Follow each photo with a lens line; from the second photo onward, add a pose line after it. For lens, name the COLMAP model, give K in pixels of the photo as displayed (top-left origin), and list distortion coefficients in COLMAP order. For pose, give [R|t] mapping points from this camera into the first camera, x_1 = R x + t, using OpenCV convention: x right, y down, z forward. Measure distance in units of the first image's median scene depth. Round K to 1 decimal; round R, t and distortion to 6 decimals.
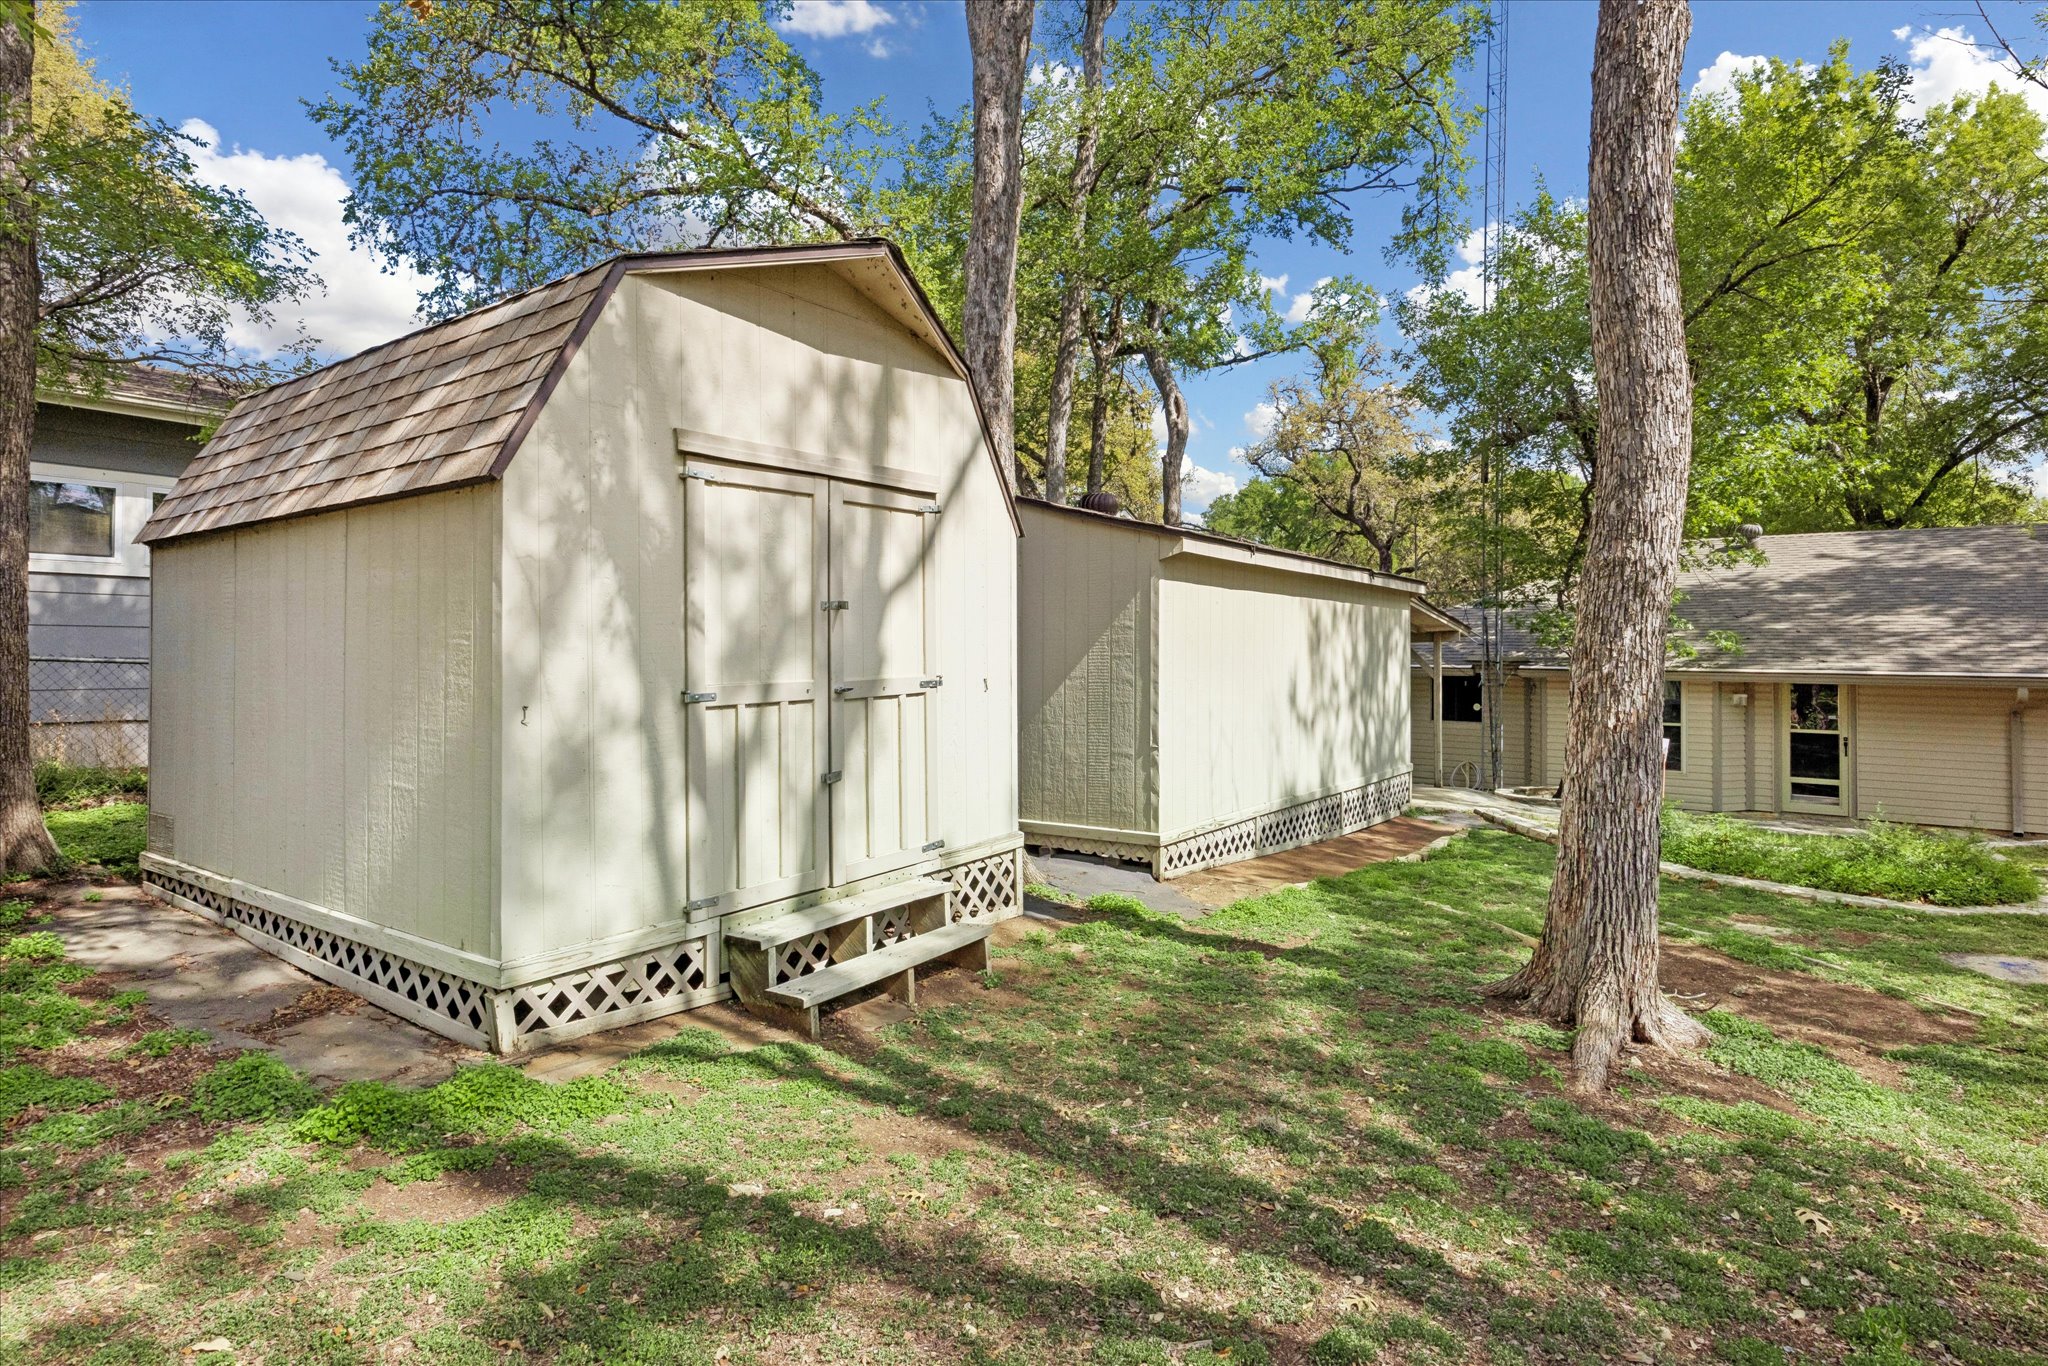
lens RADIAL K [[1050.1, 0, 1016.7], [0, 1050.1, 647.3], [0, 0, 1]] dist [-0.020588, -0.000870]
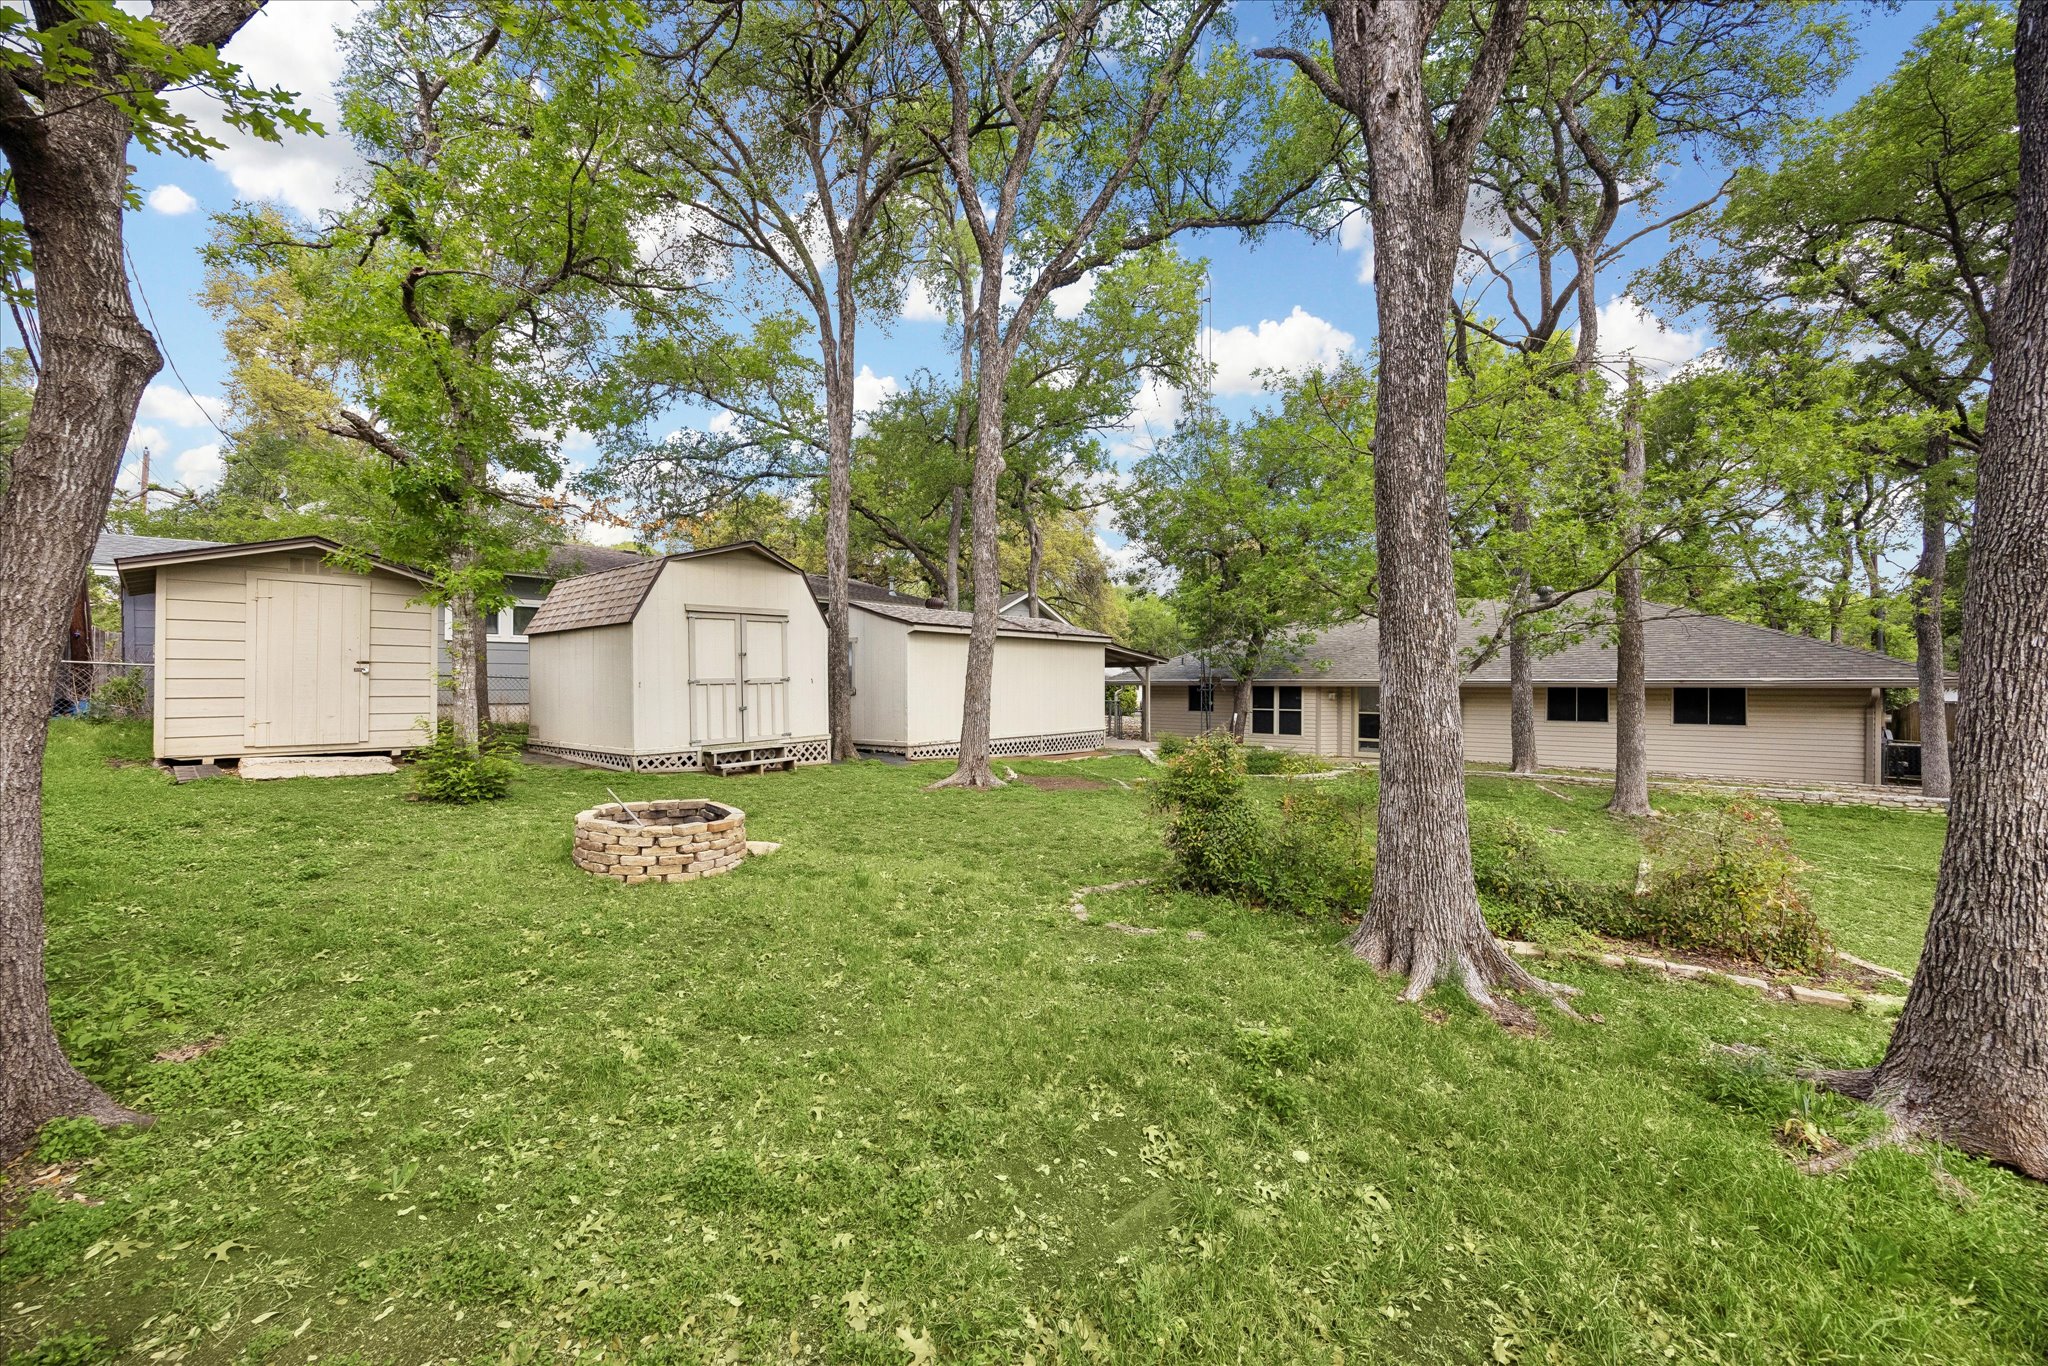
lens RADIAL K [[775.0, 0, 1035.0], [0, 775.0, 680.9], [0, 0, 1]] dist [-0.000899, -0.000111]
pose [[0.998218, -0.009141, -0.058964, 0.326781], [0.009448, 0.999943, 0.004939, 0.015502], [0.058915, -0.005487, 0.998248, -0.499420]]
